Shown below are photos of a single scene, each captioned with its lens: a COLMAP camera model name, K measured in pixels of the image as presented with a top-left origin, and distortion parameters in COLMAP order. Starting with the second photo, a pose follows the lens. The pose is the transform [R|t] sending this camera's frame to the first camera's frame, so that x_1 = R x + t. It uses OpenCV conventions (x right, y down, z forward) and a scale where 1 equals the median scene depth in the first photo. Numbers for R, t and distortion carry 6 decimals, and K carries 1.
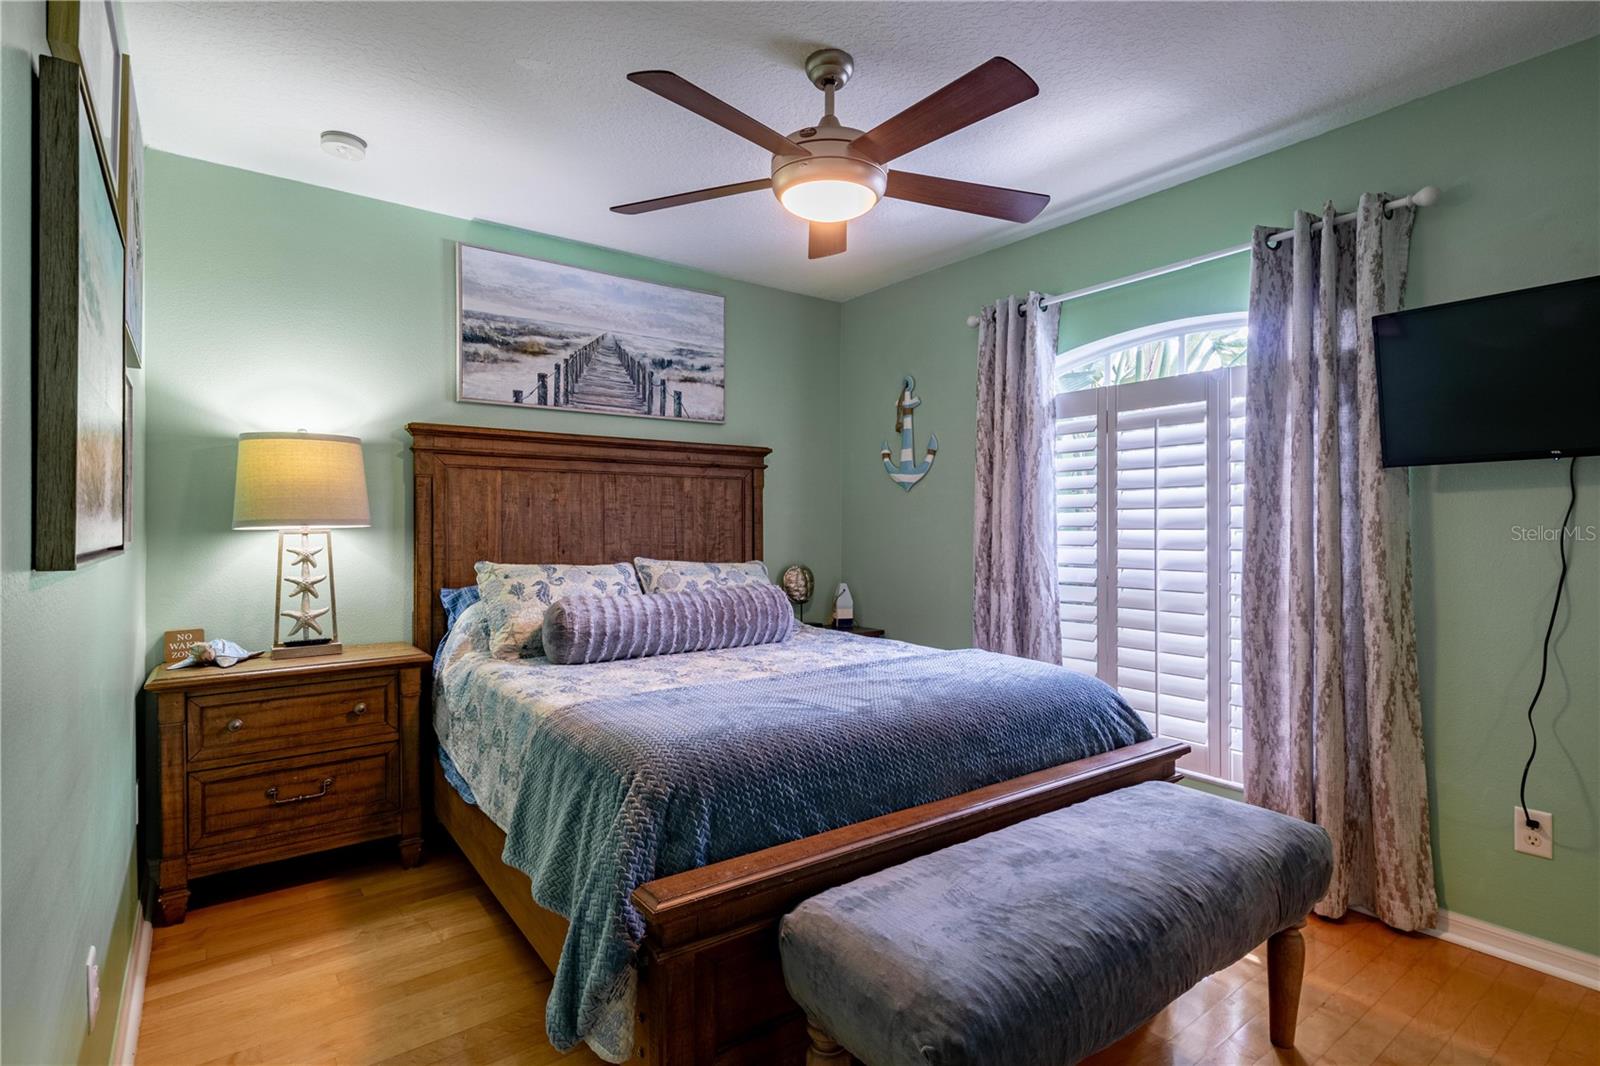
lens RADIAL K [[789.4, 0, 806.4], [0, 789.4, 526.8], [0, 0, 1]] dist [0.004847, -0.002216]
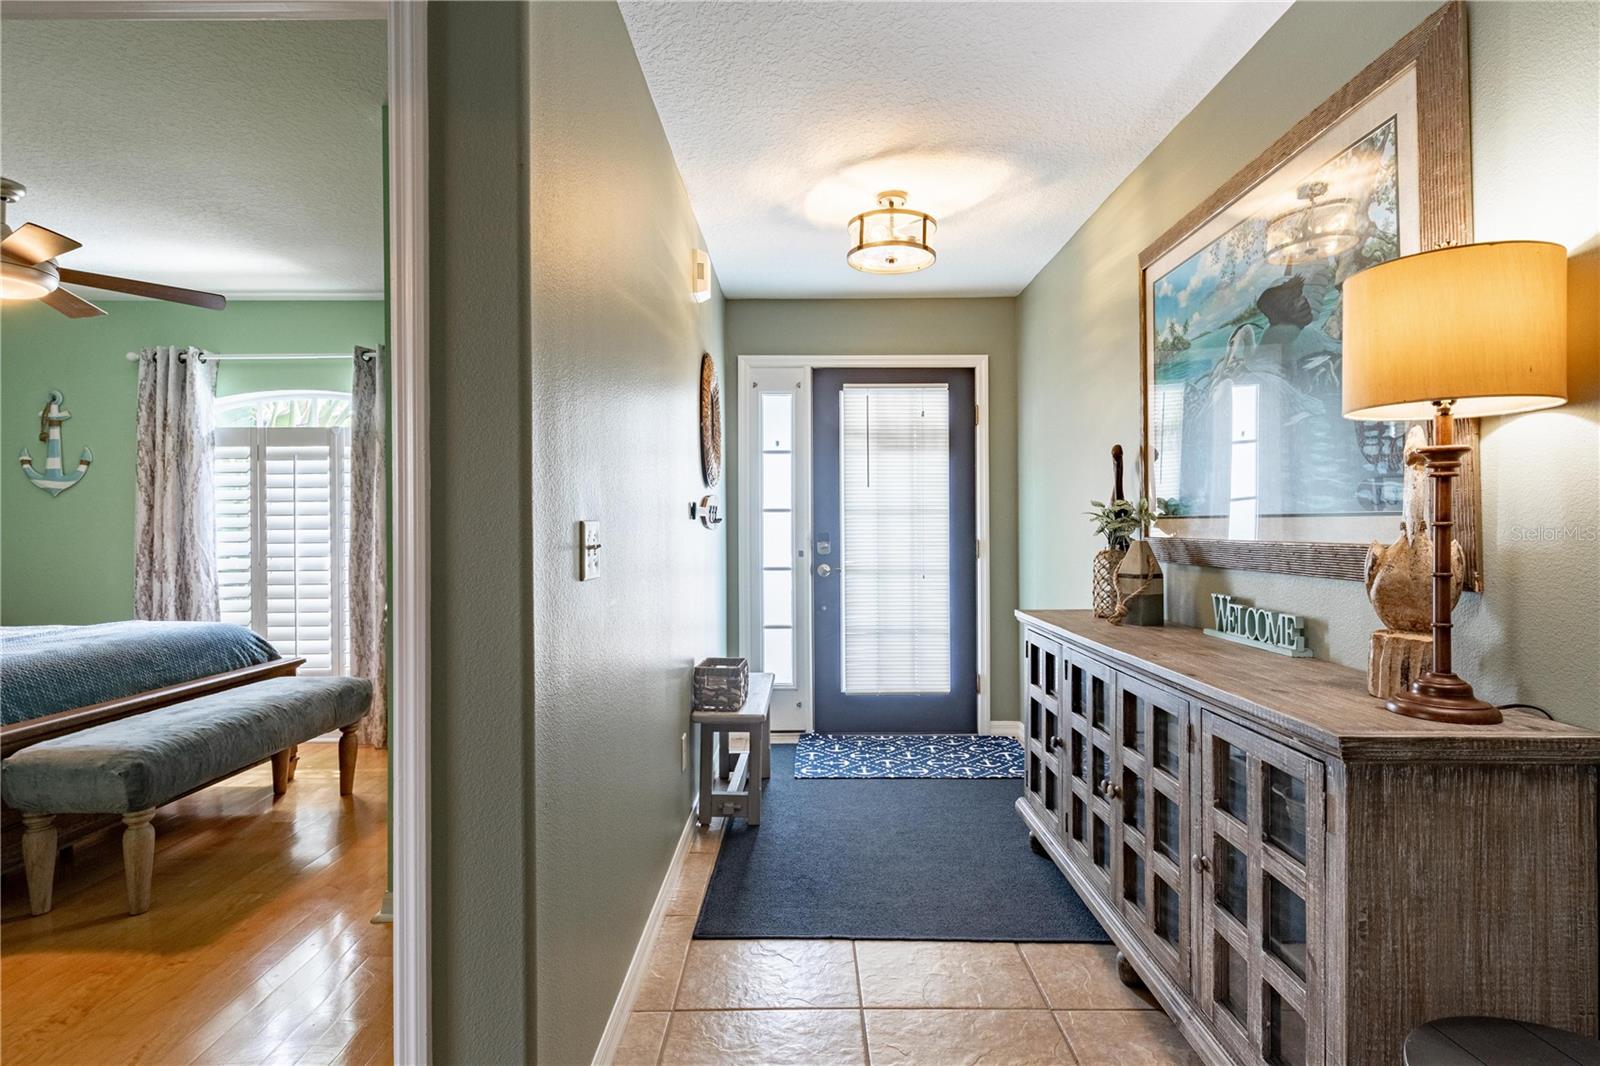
lens RADIAL K [[789.4, 0, 806.4], [0, 789.4, 526.8], [0, 0, 1]] dist [0.004847, -0.002216]
pose [[0.602293, -0.003254, 0.798269, -0.148759], [0.006129, 0.999981, -0.000548, 0.004243], [-0.798252, 0.005222, 0.602301, -0.603975]]
